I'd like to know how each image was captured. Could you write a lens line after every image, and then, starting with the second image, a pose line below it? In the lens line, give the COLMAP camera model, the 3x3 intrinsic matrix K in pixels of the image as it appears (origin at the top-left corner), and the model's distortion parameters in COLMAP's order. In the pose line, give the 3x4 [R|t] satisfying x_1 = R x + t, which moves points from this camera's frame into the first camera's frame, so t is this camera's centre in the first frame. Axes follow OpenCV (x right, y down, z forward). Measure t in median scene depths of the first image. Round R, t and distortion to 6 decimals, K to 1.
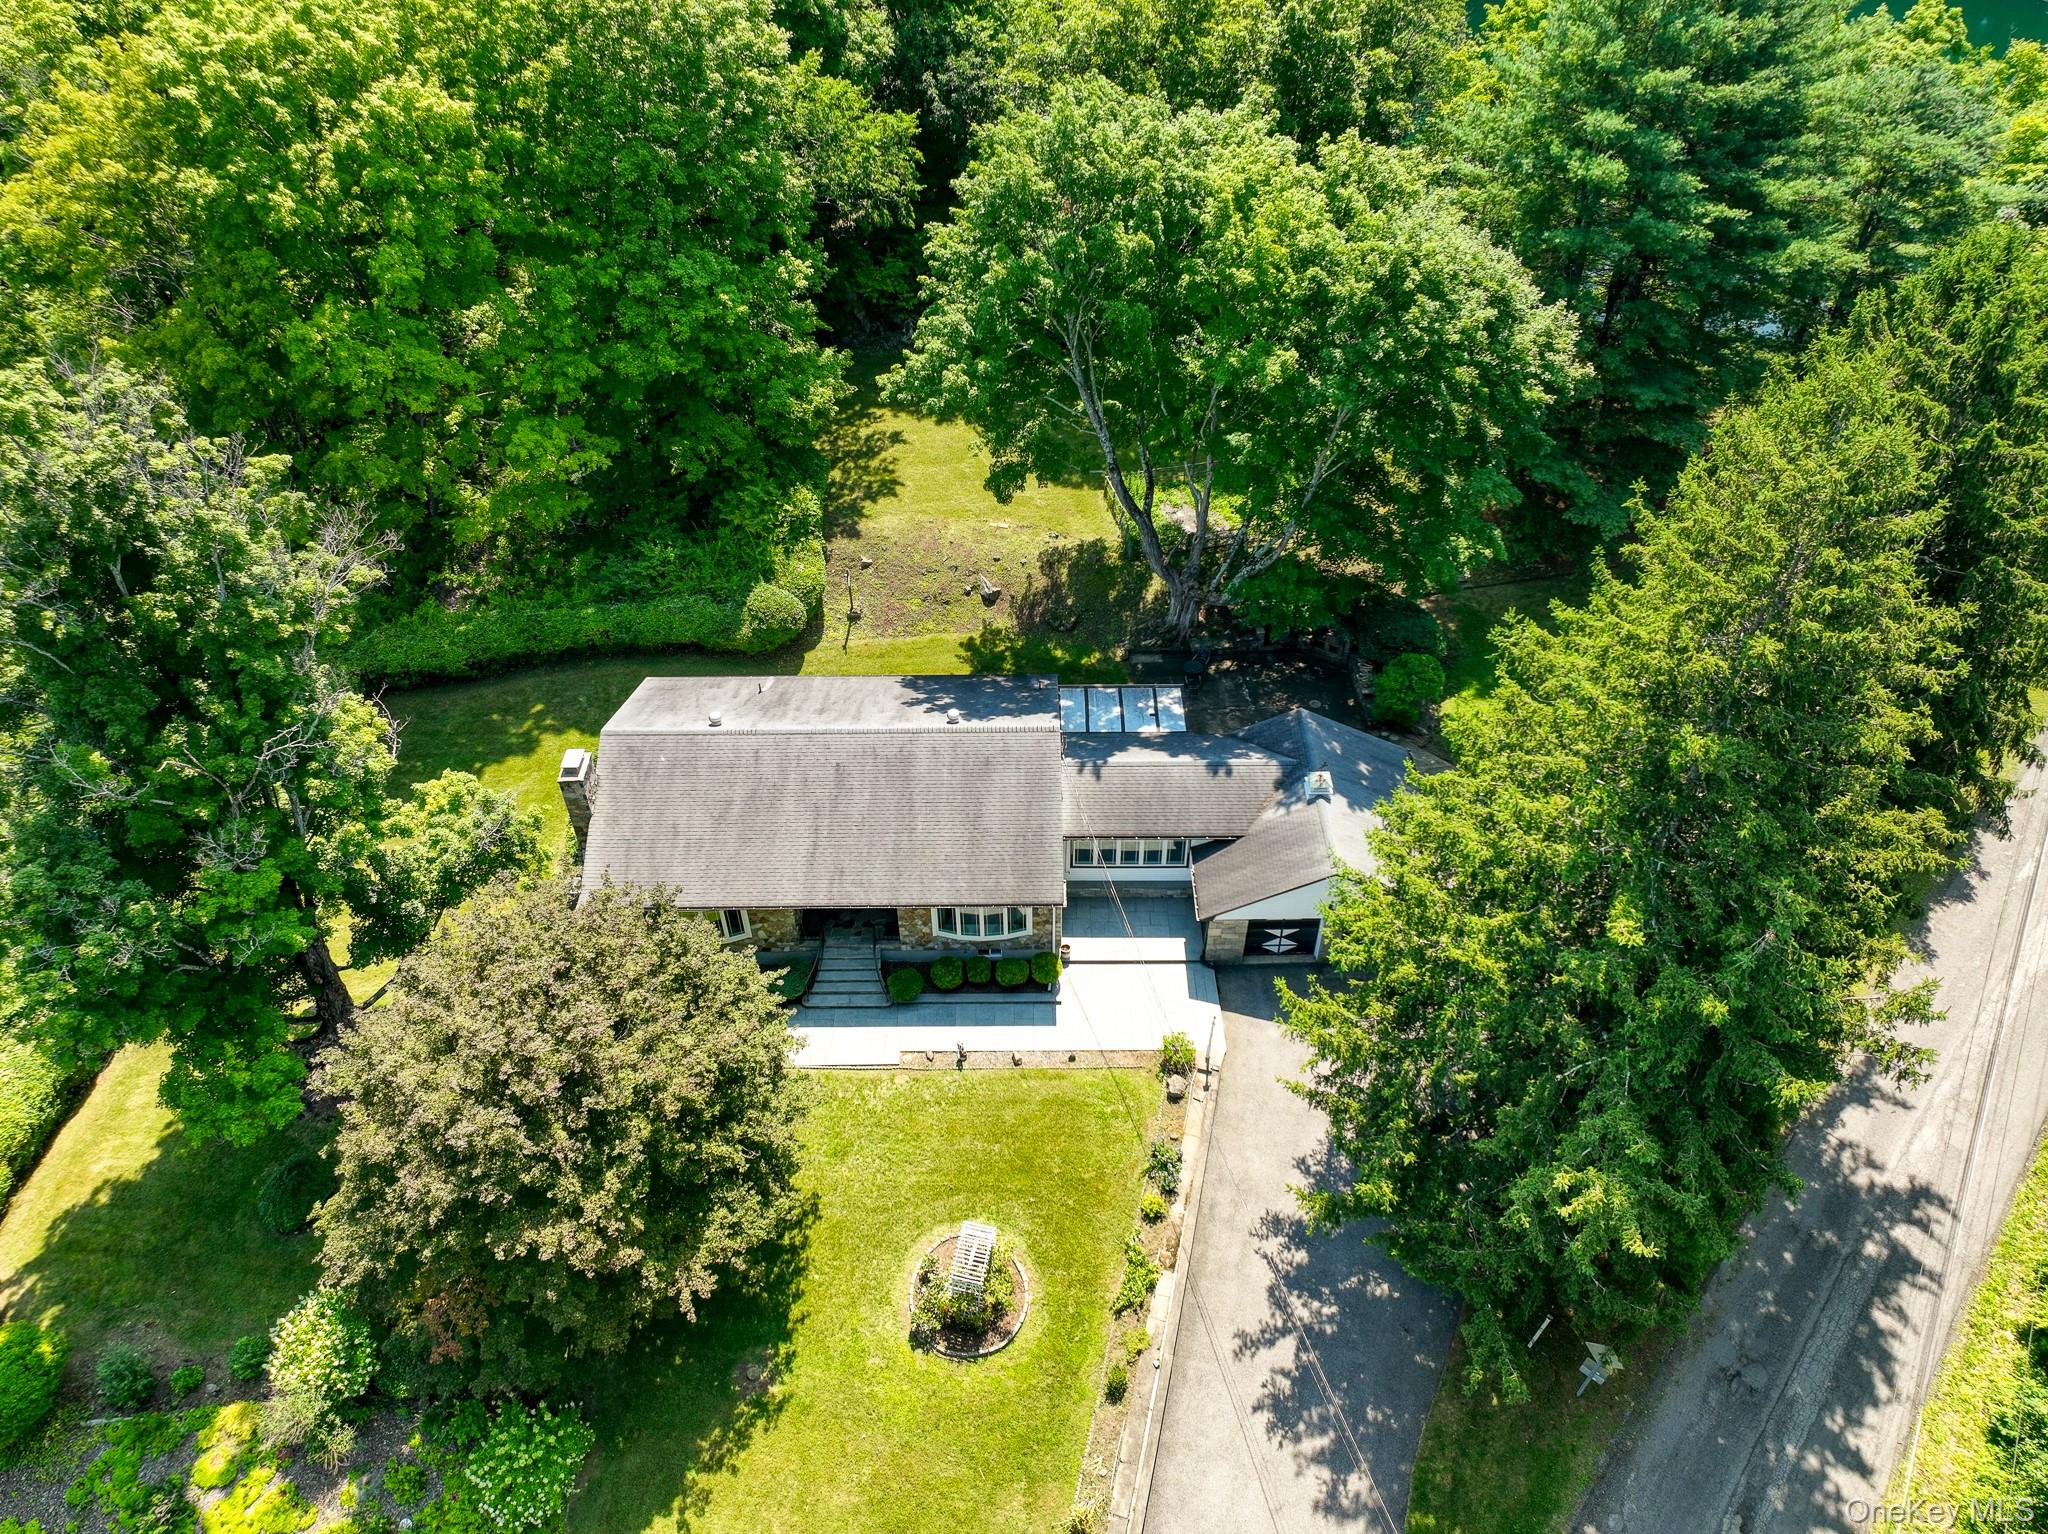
lens RADIAL K [[1433.9, 0, 1028.7], [0, 1433.9, 763.8], [0, 0, 1]] dist [0.002059, 0.011629]
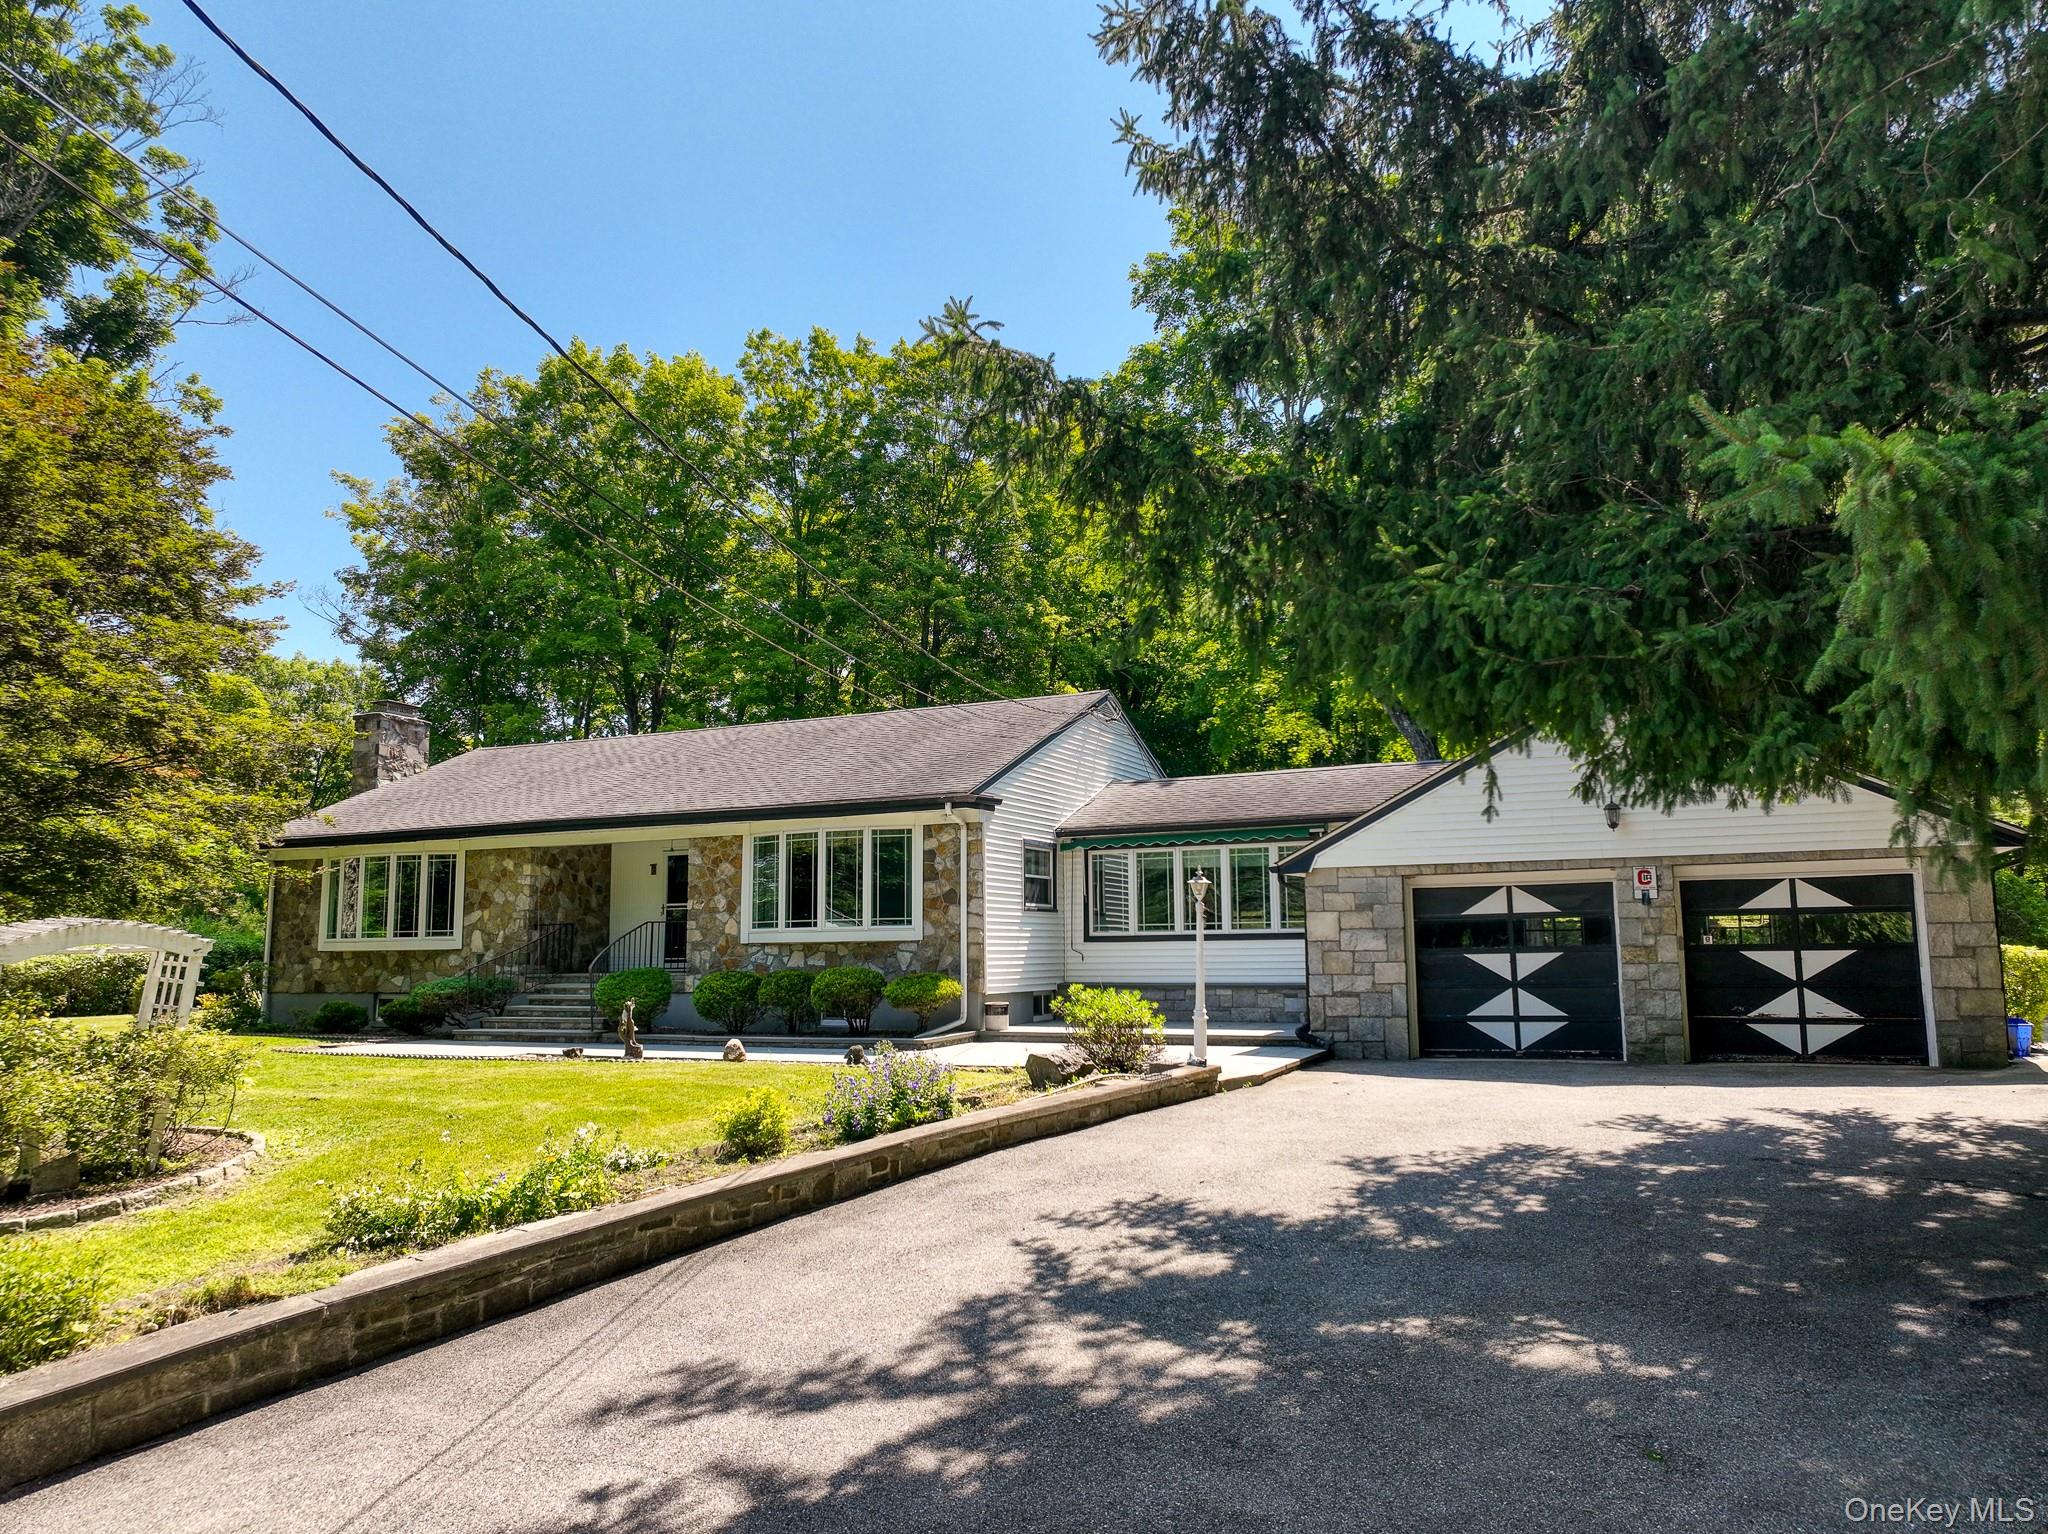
lens RADIAL K [[1434.7, 0, 1024.0], [0, 1434.7, 767.0], [0, 0, 1]] dist [-0.002963, 0.021522]
pose [[0.903414, -0.055185, -0.425204, 0.225802], [-0.292443, 0.645918, -0.705172, 0.392259], [0.313562, 0.761410, 0.567392, 0.713359]]
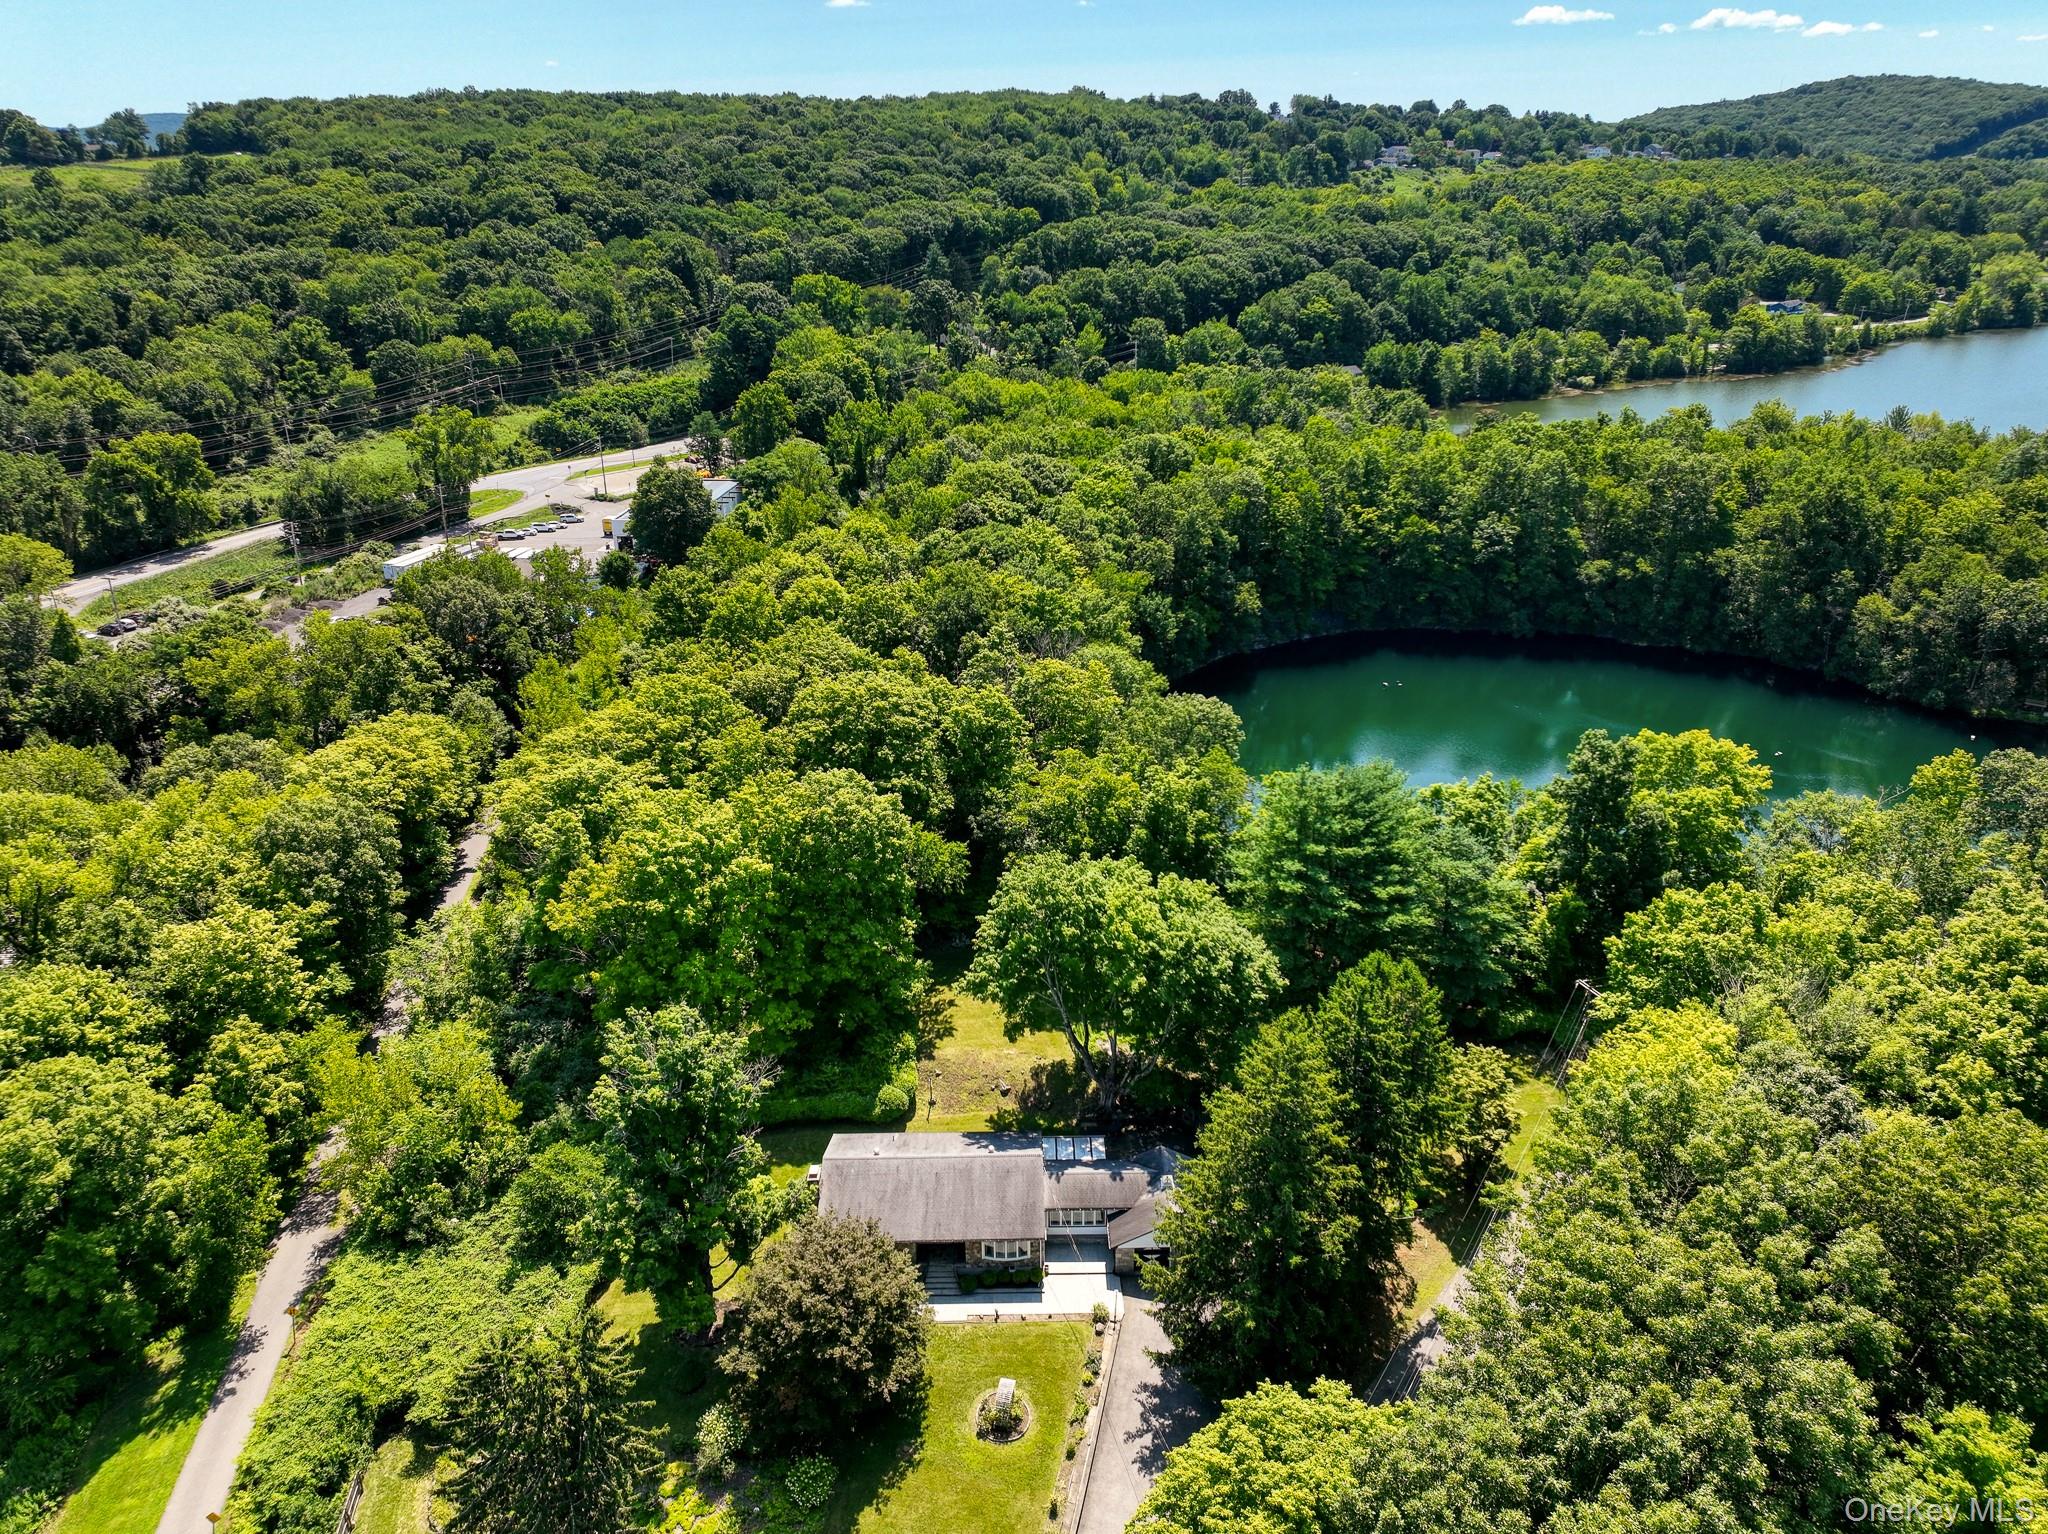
lens RADIAL K [[1434.7, 0, 1024.0], [0, 1434.7, 767.0], [0, 0, 1]] dist [-0.002963, 0.021522]
pose [[0.999961, -0.006099, 0.006377, -0.014894], [0.007881, 0.942428, -0.334317, 0.143247], [-0.003971, 0.334354, 0.942439, -1.174395]]
